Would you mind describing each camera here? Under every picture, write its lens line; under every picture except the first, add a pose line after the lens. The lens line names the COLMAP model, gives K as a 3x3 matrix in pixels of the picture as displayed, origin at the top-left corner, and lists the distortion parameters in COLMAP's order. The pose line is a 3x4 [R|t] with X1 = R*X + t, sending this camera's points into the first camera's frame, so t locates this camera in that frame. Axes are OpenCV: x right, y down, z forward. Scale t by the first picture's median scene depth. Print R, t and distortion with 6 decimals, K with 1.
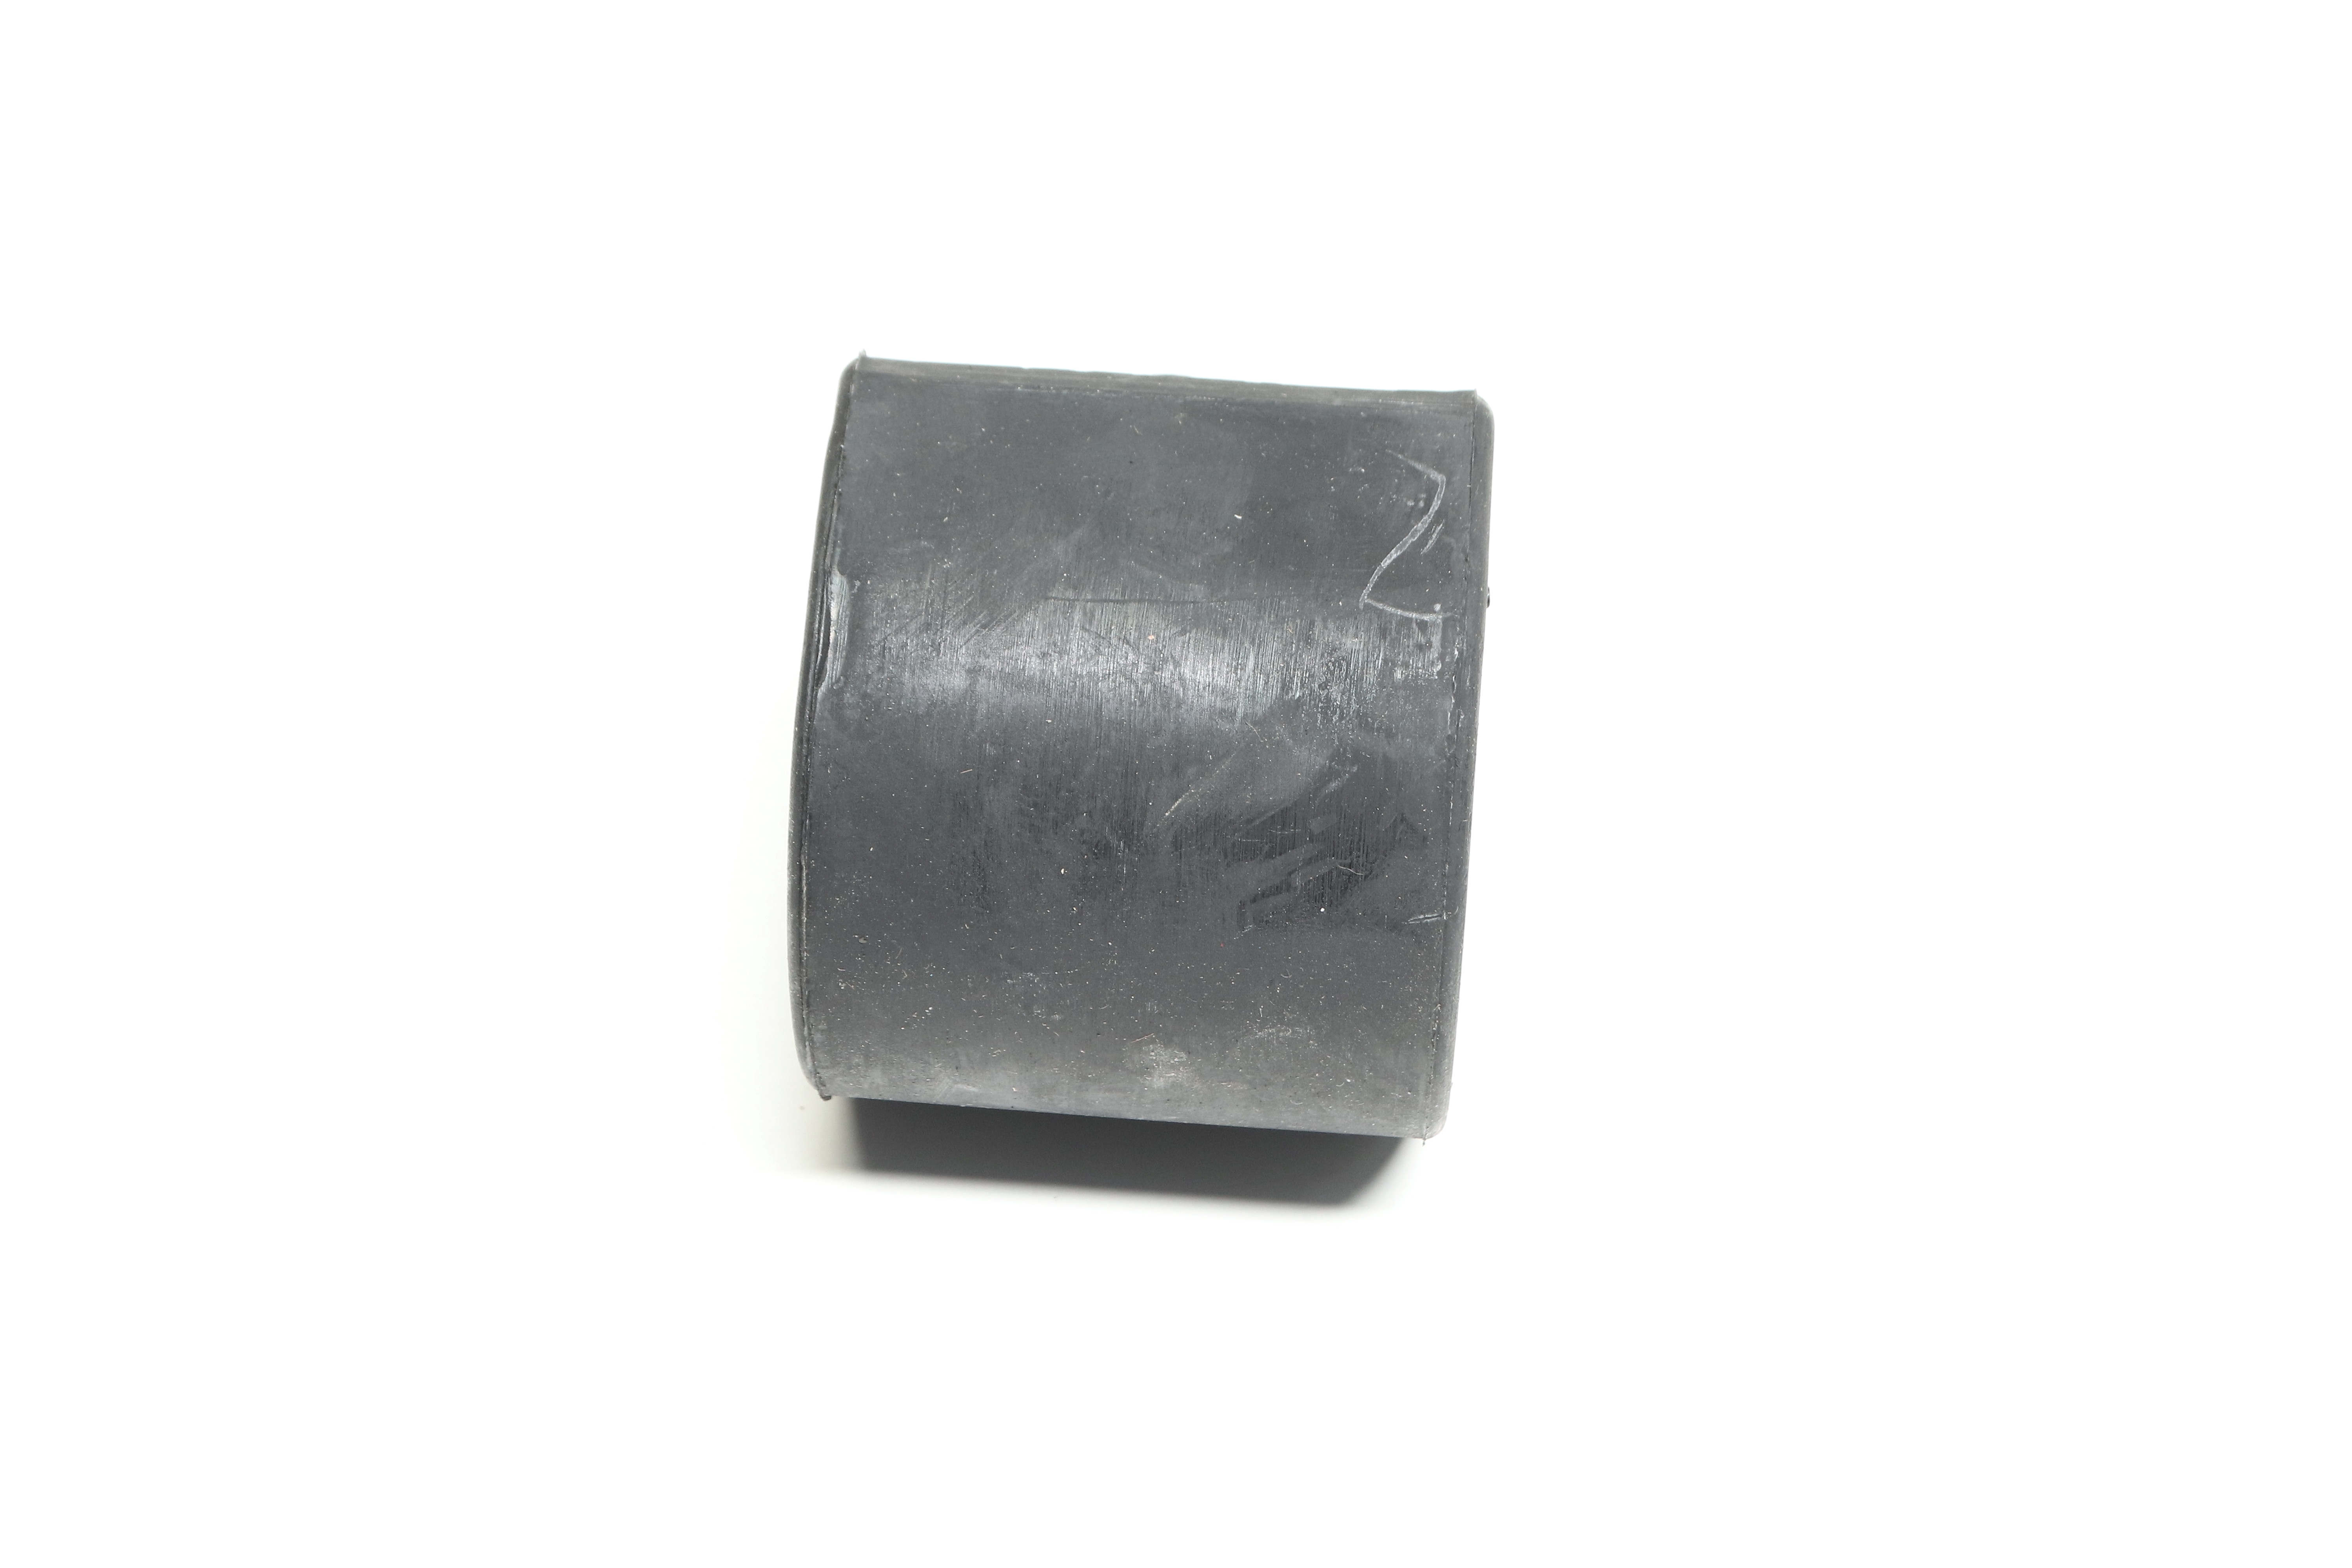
lens RADIAL K [[5171.8, 0, 1176.0], [0, 5171.8, 784.0], [0, 0, 1]] dist [0.014975, 0.019424]
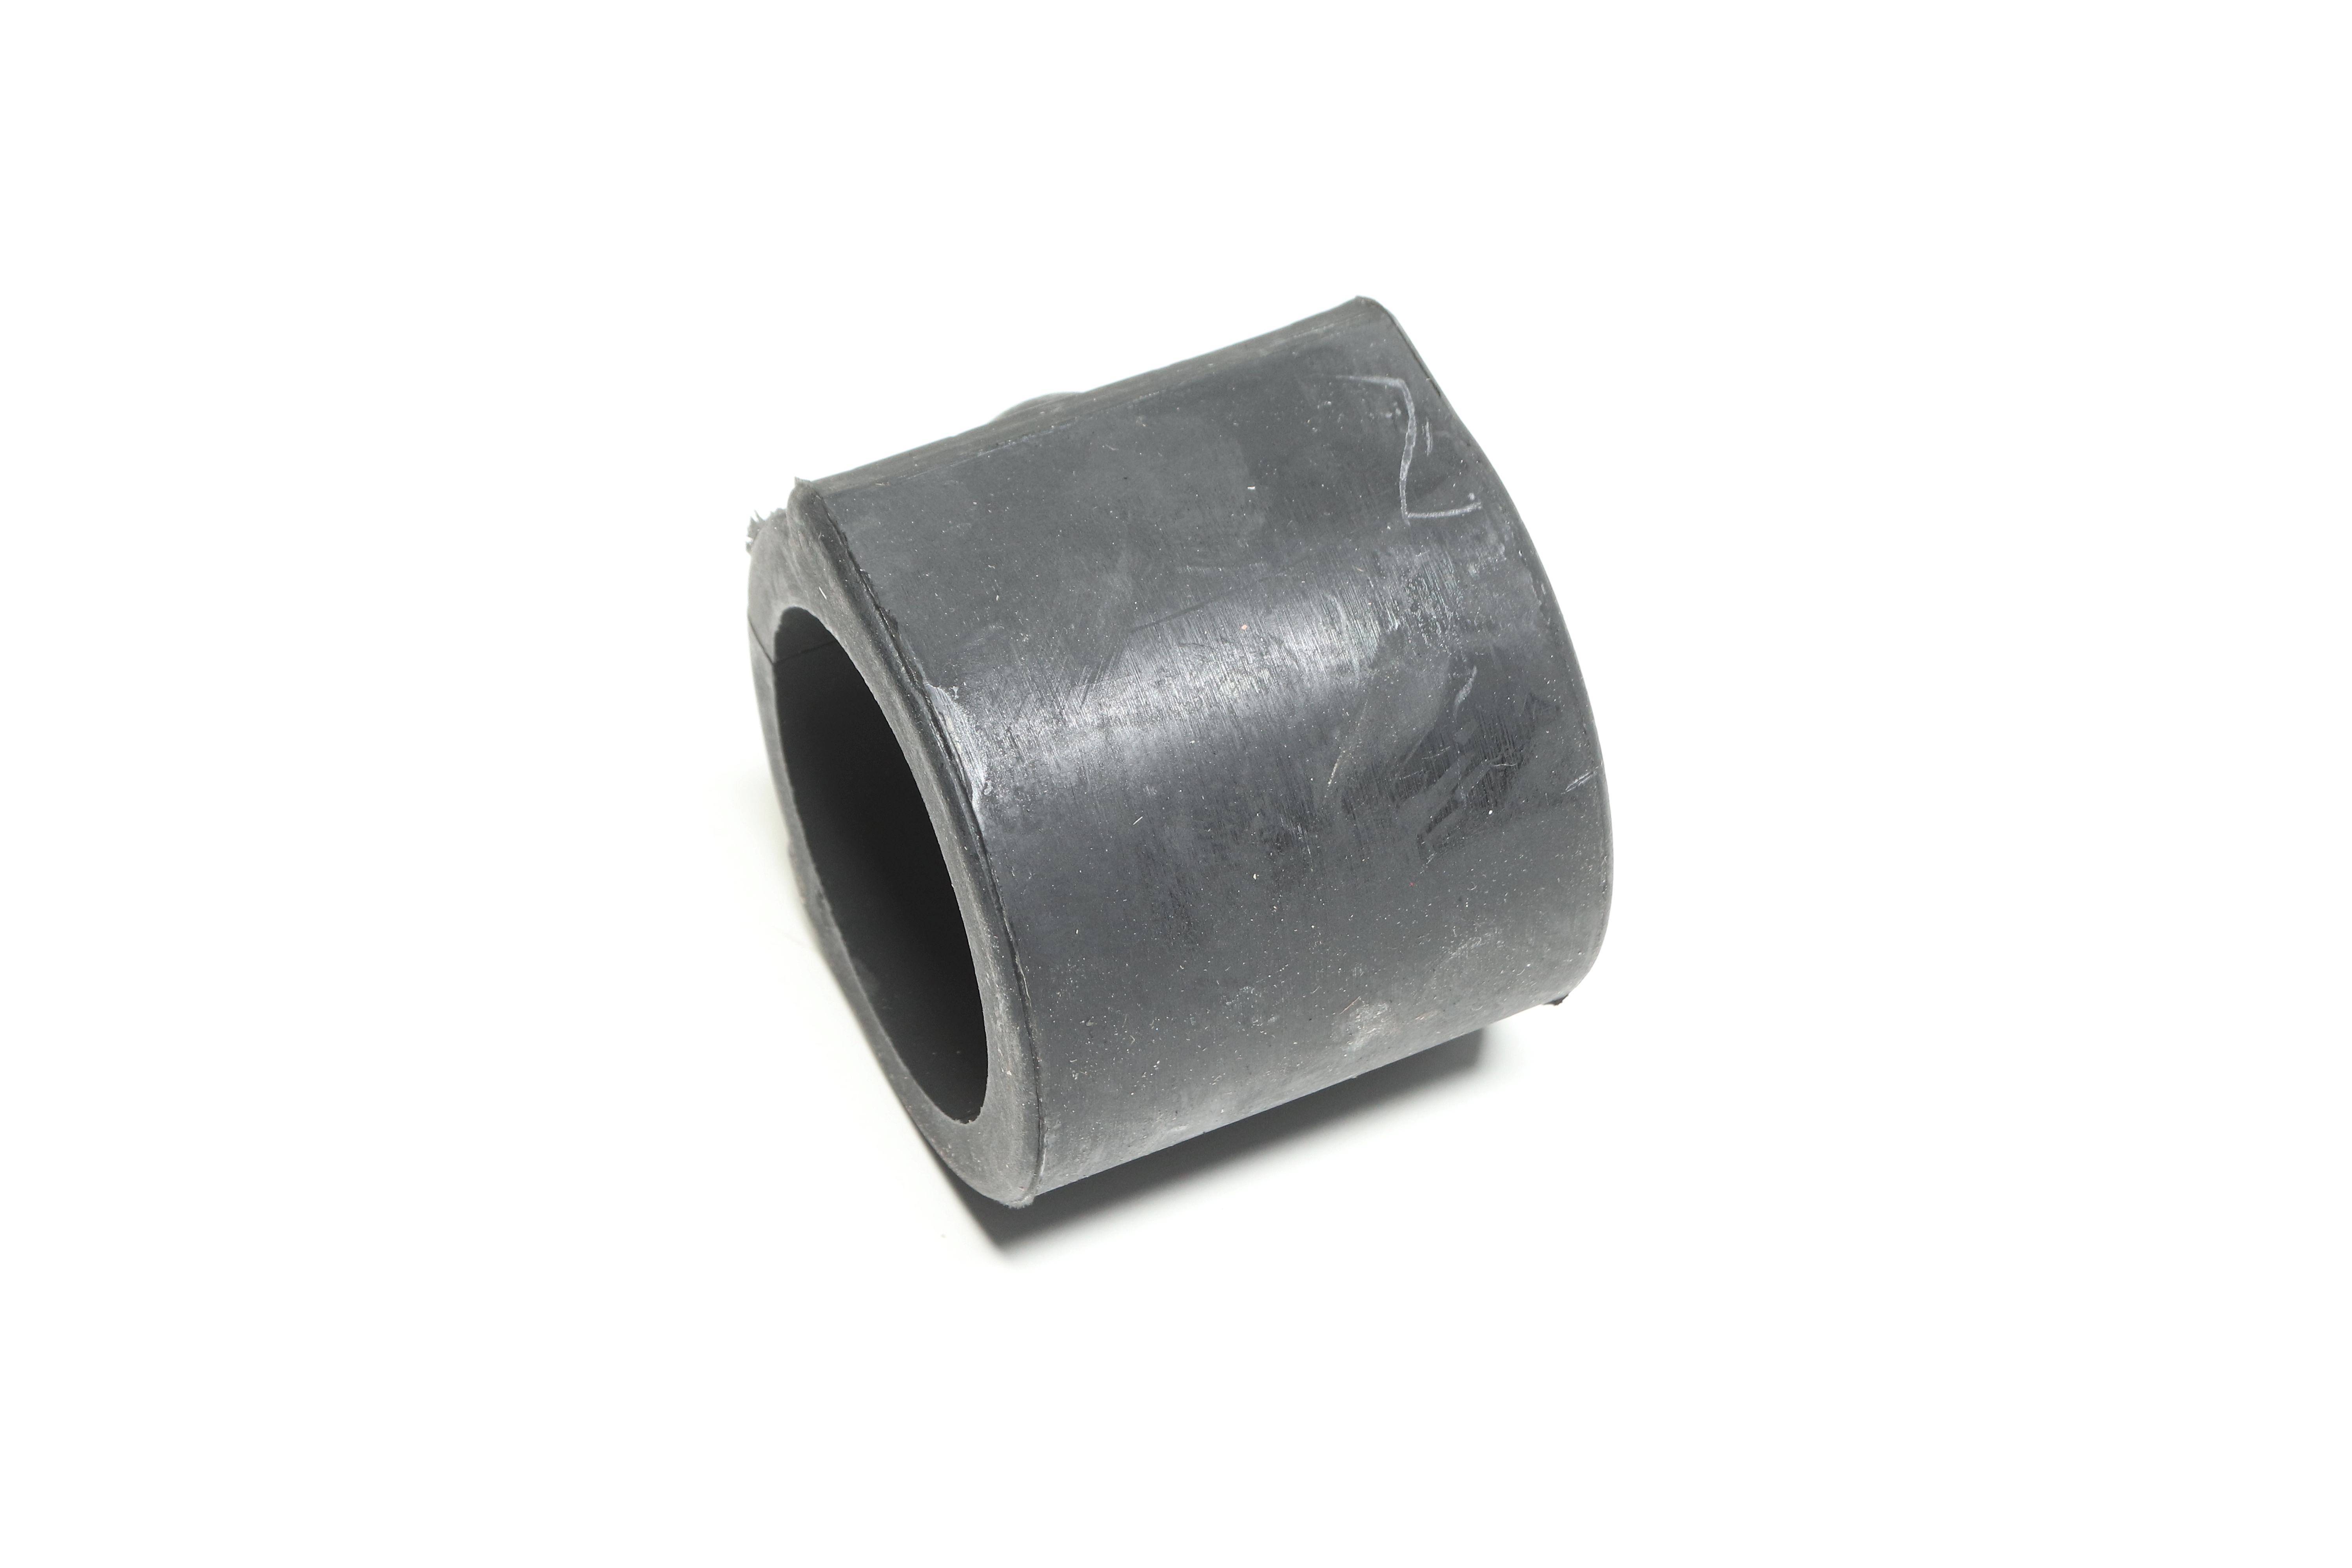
lens RADIAL K [[5171.8, 0, 1176.0], [0, 5171.8, 784.0], [0, 0, 1]] dist [0.014975, 0.019424]
pose [[0.854150, -0.379522, 0.355515, -0.382727], [0.376540, 0.922892, 0.080547, -0.085741], [-0.358671, 0.065067, 0.931194, 0.073395]]
